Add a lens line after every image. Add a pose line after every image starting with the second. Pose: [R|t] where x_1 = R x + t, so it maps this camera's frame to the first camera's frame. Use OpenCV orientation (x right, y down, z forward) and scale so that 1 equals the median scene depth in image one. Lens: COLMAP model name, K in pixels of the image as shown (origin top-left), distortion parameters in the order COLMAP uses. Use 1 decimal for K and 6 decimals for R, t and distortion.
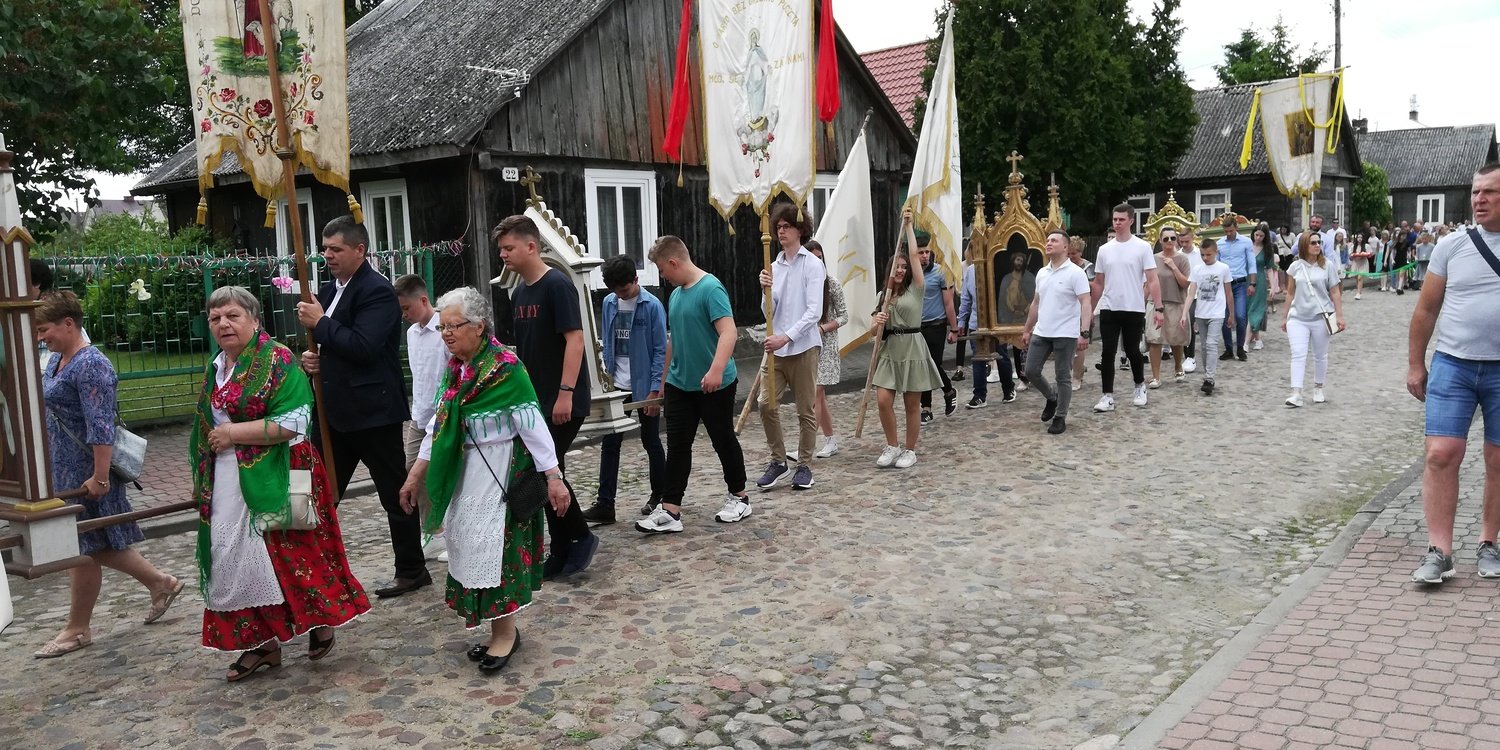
lens RADIAL K [[1176.8, 0, 723.9], [0, 1176.8, 333.6], [0, 0, 1]] dist [0.117512, -0.180829]
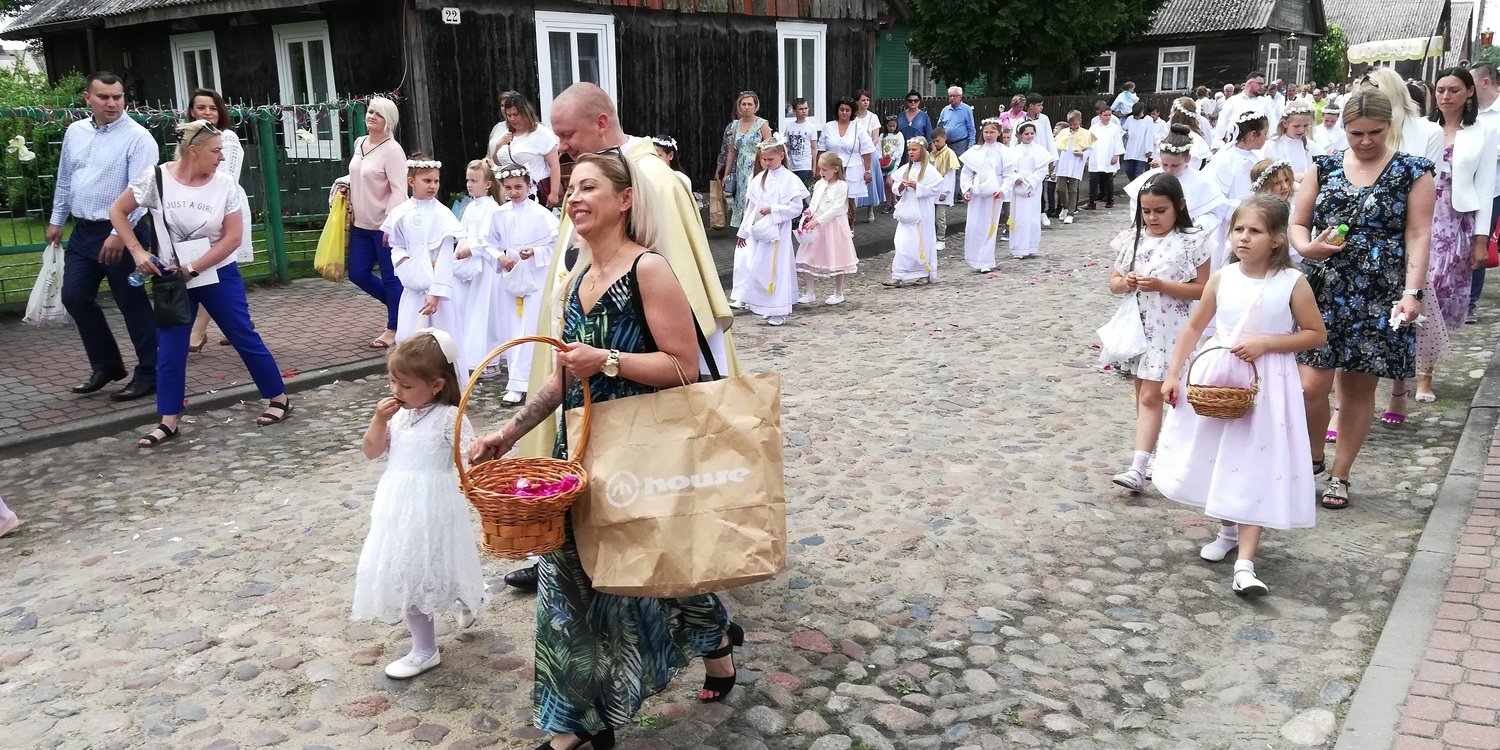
lens RADIAL K [[1176.8, 0, 723.9], [0, 1176.8, 333.6], [0, 0, 1]] dist [0.117512, -0.180829]
pose [[0.997172, -0.007501, 0.074781, -0.108936], [-0.001095, 0.993452, 0.114247, -0.006207], [-0.075148, -0.114005, 0.990634, 0.210853]]
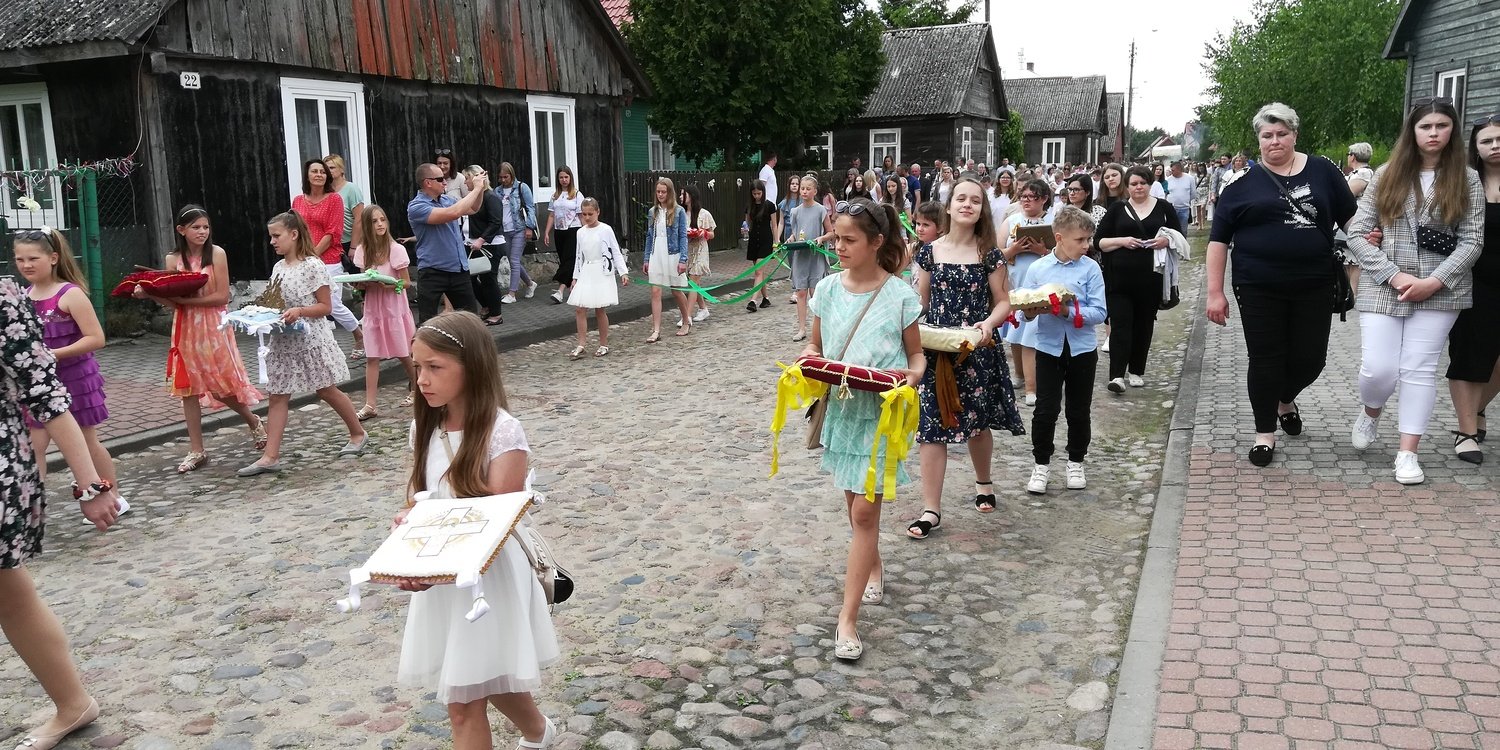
lens RADIAL K [[1176.8, 0, 723.9], [0, 1176.8, 333.6], [0, 0, 1]] dist [0.117512, -0.180829]
pose [[0.953386, -0.027817, 0.300468, -0.184017], [0.012198, 0.998481, 0.053733, 0.007432], [-0.301507, -0.047564, 0.952277, 0.169801]]
